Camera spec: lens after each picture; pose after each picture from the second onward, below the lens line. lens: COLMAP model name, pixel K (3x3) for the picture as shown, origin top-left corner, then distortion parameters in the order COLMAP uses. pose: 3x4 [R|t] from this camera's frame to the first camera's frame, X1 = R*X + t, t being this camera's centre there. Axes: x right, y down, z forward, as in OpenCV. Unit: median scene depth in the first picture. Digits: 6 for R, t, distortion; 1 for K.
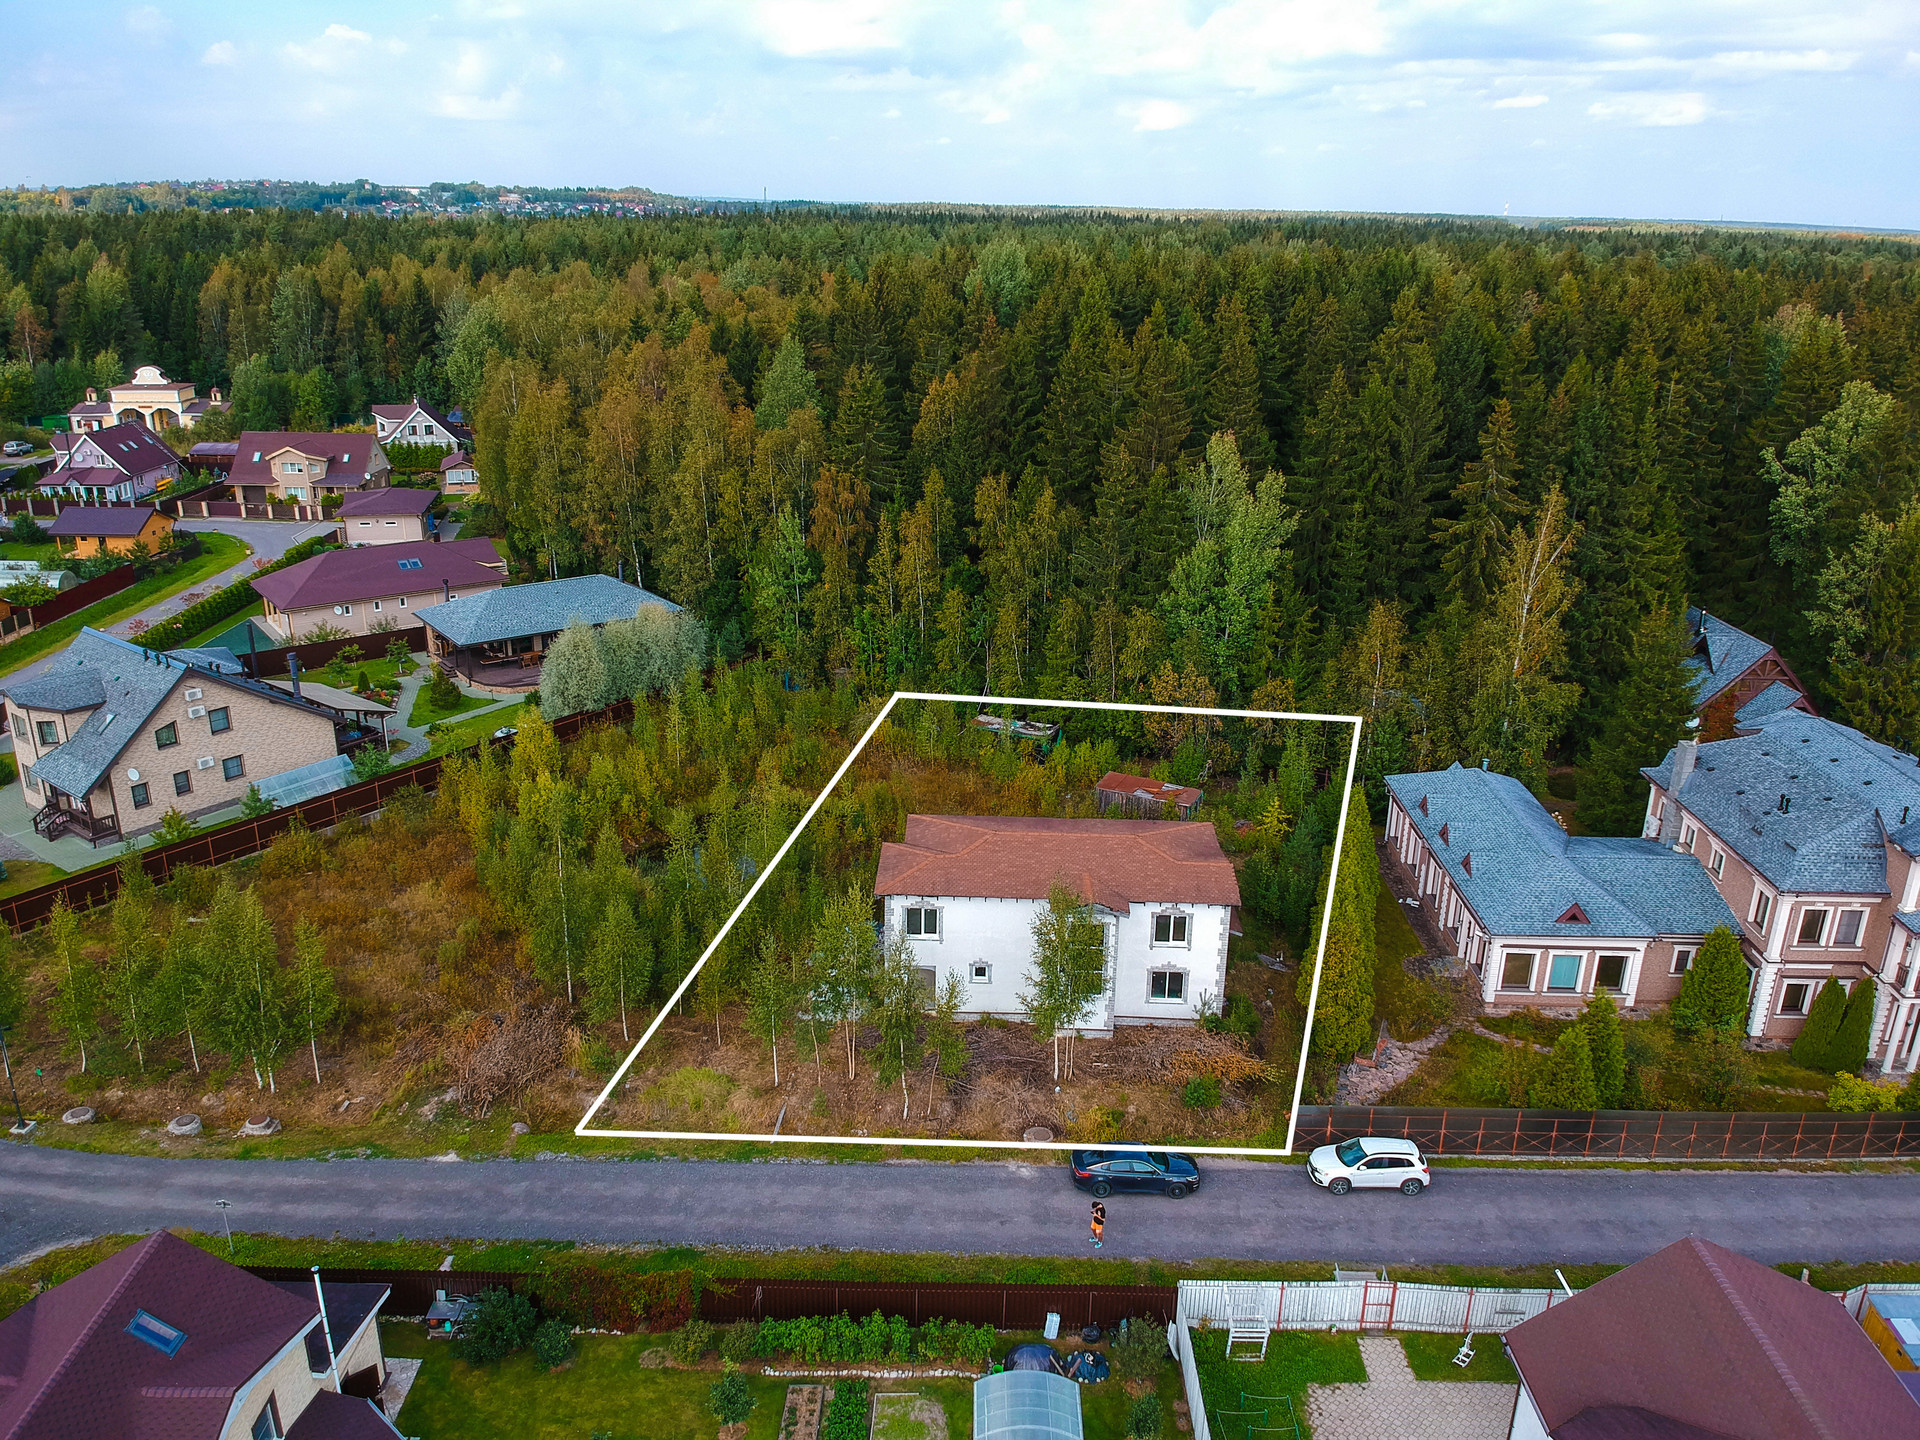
lens RADIAL K [[1404.5, 0, 943.3], [0, 1404.5, 722.3], [0, 0, 1]] dist [0.076202, -0.139564]
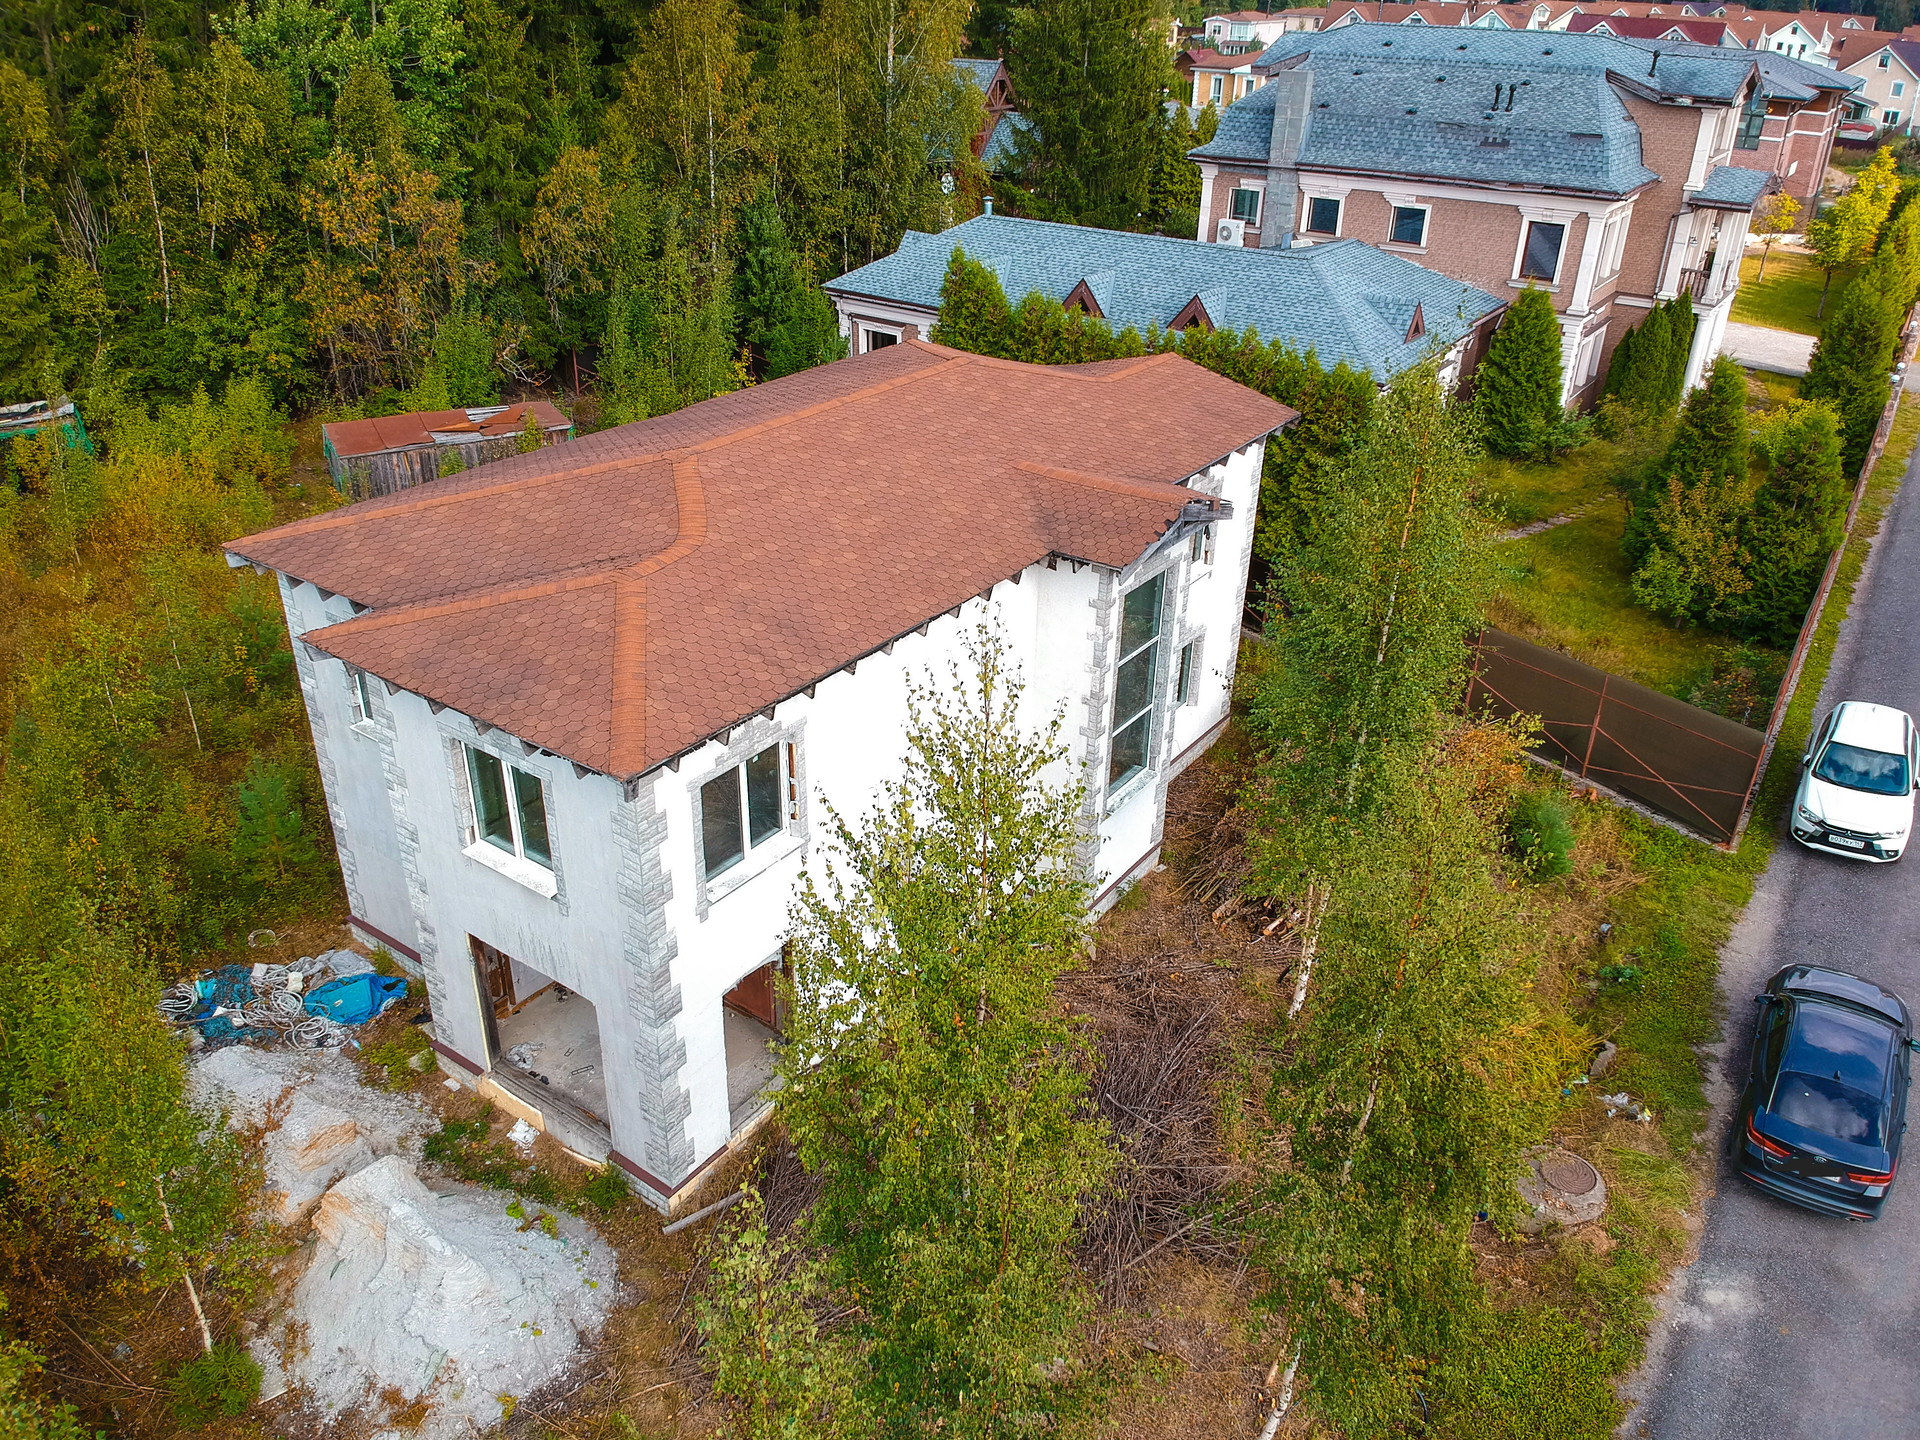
lens RADIAL K [[1404.5, 0, 954.9], [0, 1404.5, 715.0], [0, 0, 1]] dist [0.076202, -0.139564]
pose [[0.557306, -0.395886, 0.729852, -0.168191], [0.276274, 0.917343, 0.286626, 0.061633], [-0.782996, 0.041901, 0.620614, 0.780358]]
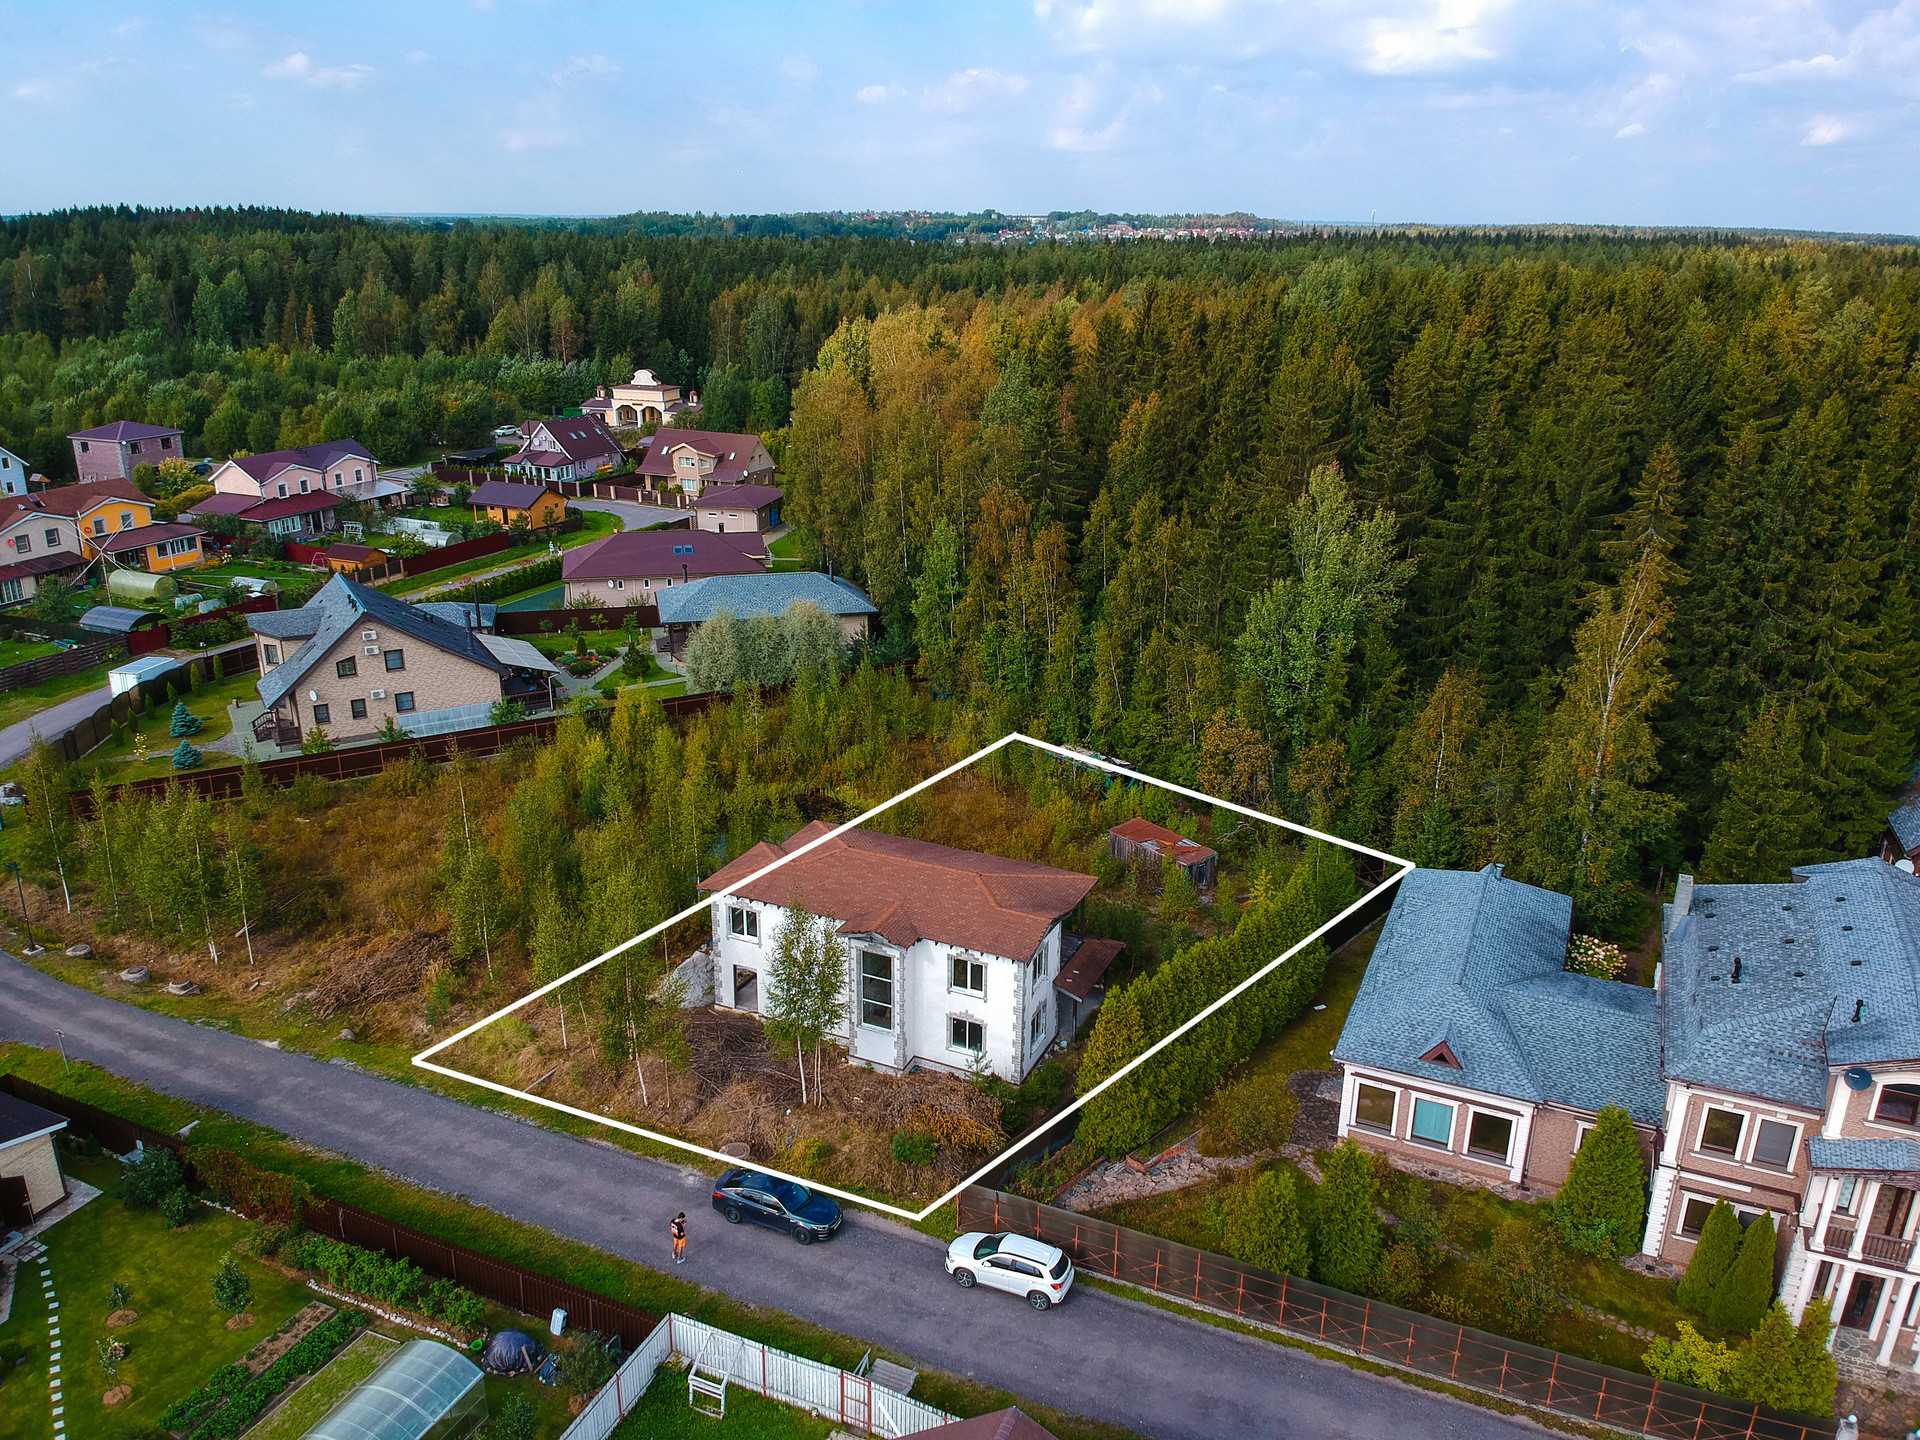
lens RADIAL K [[1404.5, 0, 946.5], [0, 1404.5, 713.1], [0, 0, 1]] dist [0.076202, -0.139564]
pose [[0.917140, 0.121664, -0.379541, 0.466063], [-0.129901, 0.991519, 0.003939, -0.028304], [0.376802, 0.045690, 0.925166, 0.111252]]
